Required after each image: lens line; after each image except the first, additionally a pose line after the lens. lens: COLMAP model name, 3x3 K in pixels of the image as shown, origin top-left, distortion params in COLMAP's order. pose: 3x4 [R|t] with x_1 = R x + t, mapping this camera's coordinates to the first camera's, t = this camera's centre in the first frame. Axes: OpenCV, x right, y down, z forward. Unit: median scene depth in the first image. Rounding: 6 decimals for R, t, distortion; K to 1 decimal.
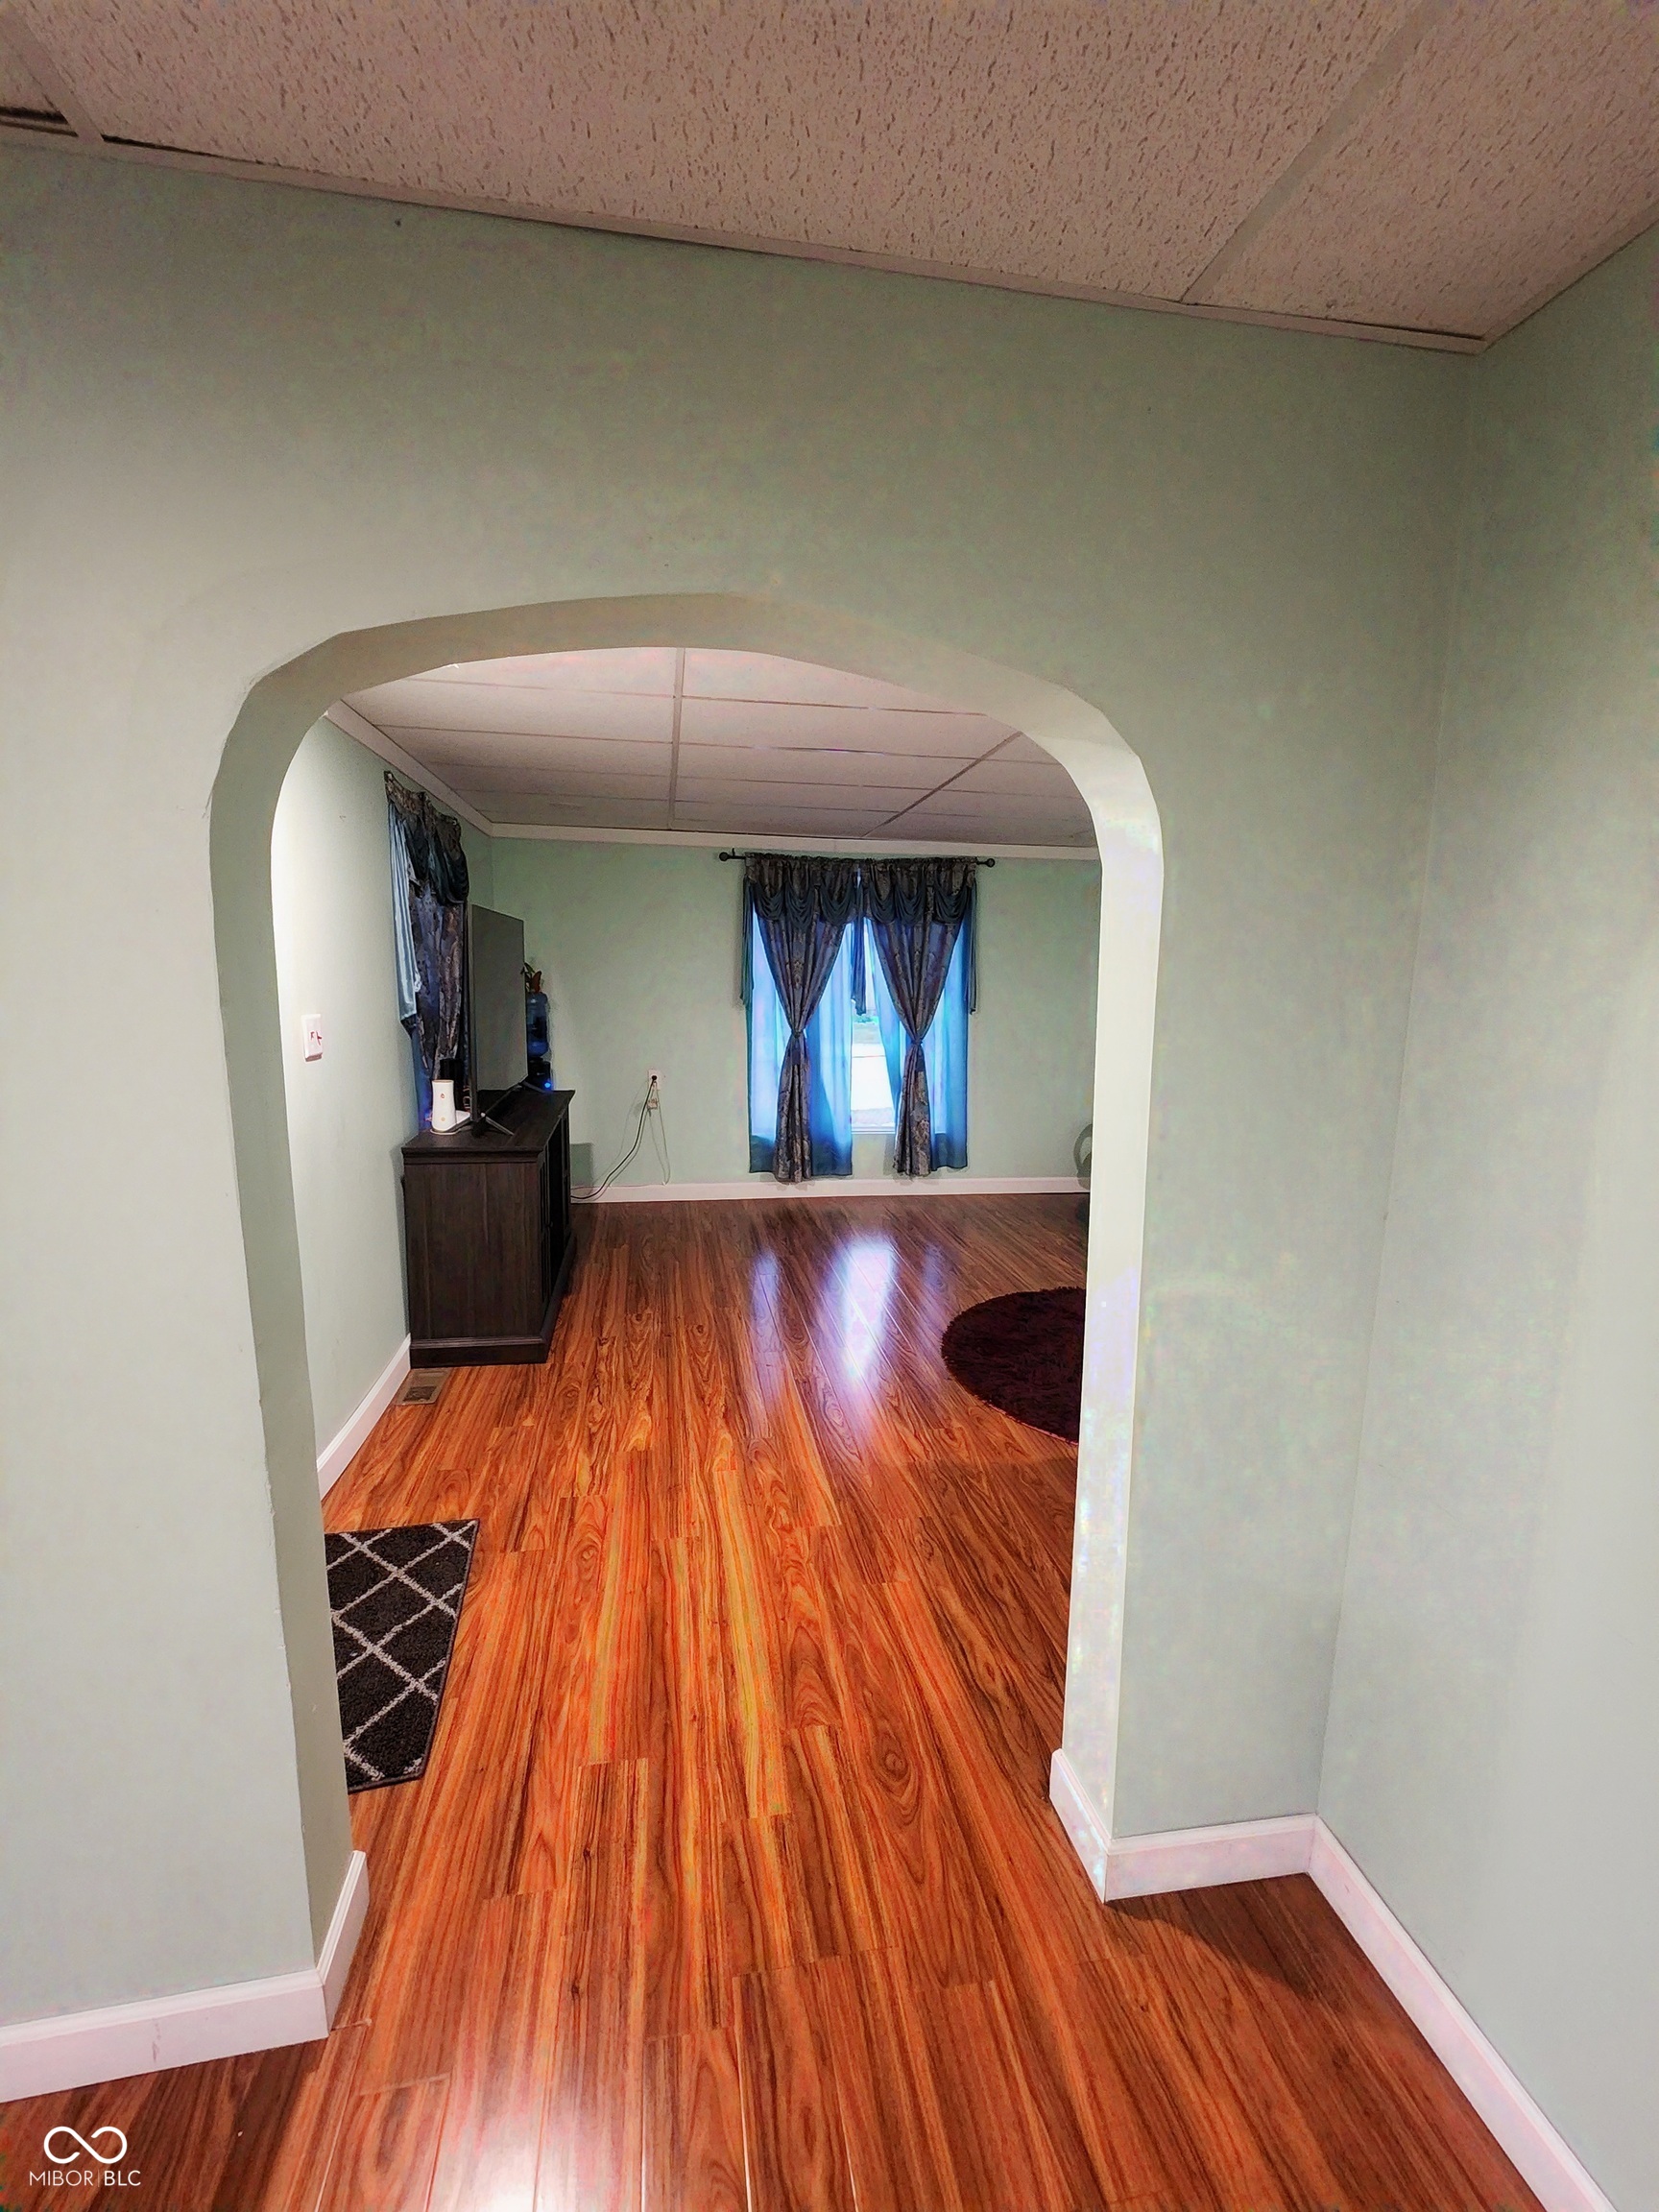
lens RADIAL K [[869.0, 0, 829.5], [0, 869.0, 1106.0], [0, 0, 1]] dist [0.000431, 0.000052]
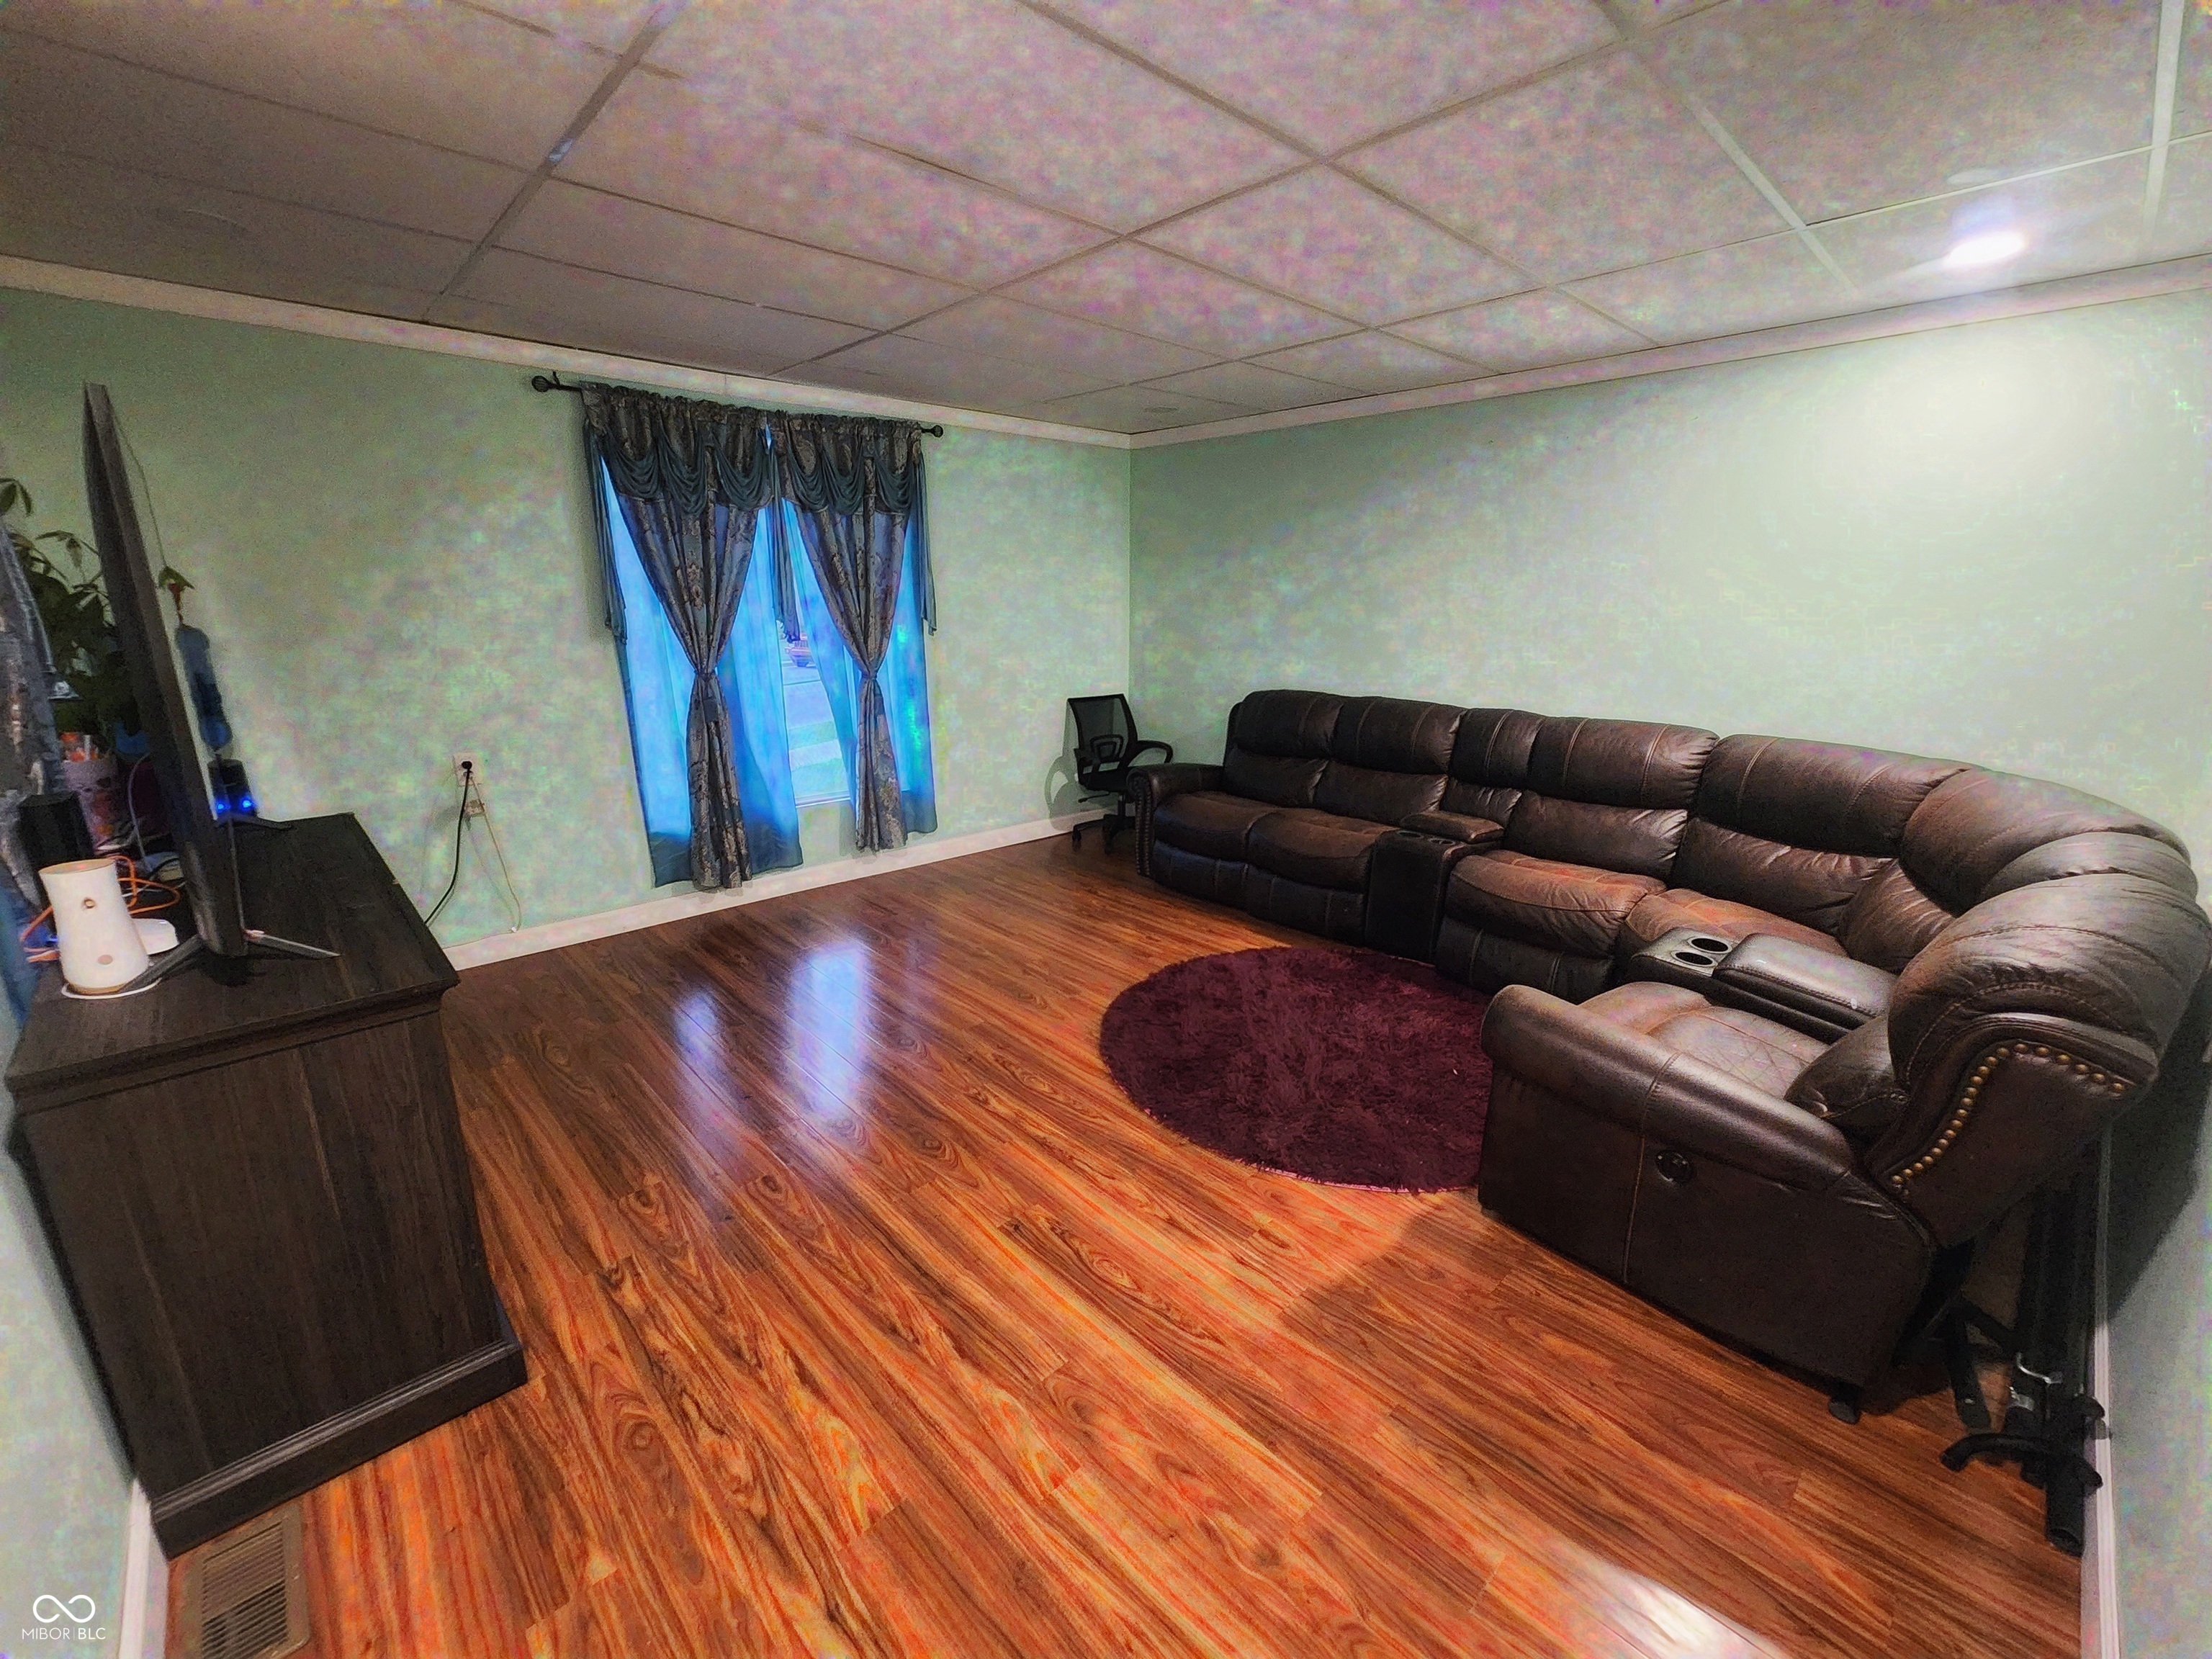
lens RADIAL K [[892.7, 0, 1120.7], [0, 892.7, 842.3], [0, 0, 1]] dist [-0.009297, 0.004509]
pose [[0.843657, -0.159641, 0.512598, -0.143402], [0.091721, 0.983590, 0.155366, -0.033462], [-0.528989, -0.084060, 0.844455, 0.235155]]
